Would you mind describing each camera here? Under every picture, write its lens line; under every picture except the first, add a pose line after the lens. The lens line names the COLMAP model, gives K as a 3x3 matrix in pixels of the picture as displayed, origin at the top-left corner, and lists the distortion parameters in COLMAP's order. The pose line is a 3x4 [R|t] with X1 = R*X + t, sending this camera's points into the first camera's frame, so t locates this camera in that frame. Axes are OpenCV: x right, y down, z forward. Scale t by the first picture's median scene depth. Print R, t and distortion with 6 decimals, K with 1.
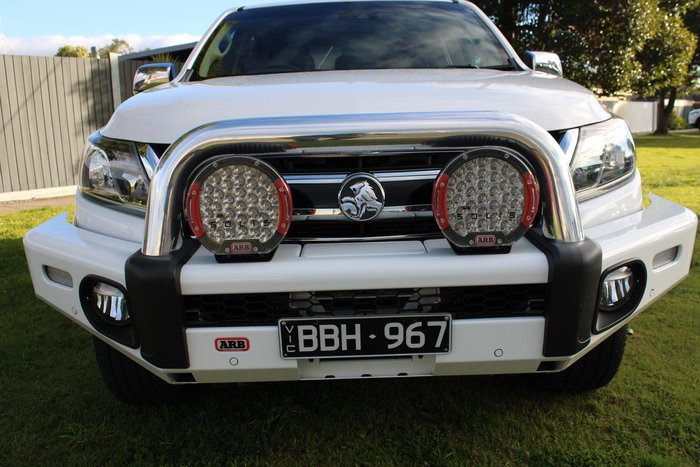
lens RADIAL K [[605.9, 0, 350.0], [0, 605.9, 233.5], [0, 0, 1]] dist [-0.165298, 0.207911]
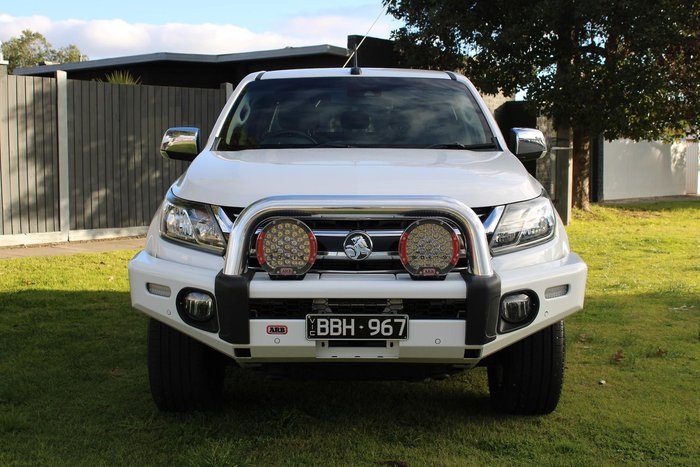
lens RADIAL K [[881.0, 0, 350.0], [0, 881.0, 233.5], [0, 0, 1]] dist [-0.107863, -0.030302]
pose [[0.999405, 0.034184, -0.004599, 0.007897], [-0.034473, 0.994346, -0.100440, 0.156716], [0.001140, 0.100539, 0.994932, -1.449853]]
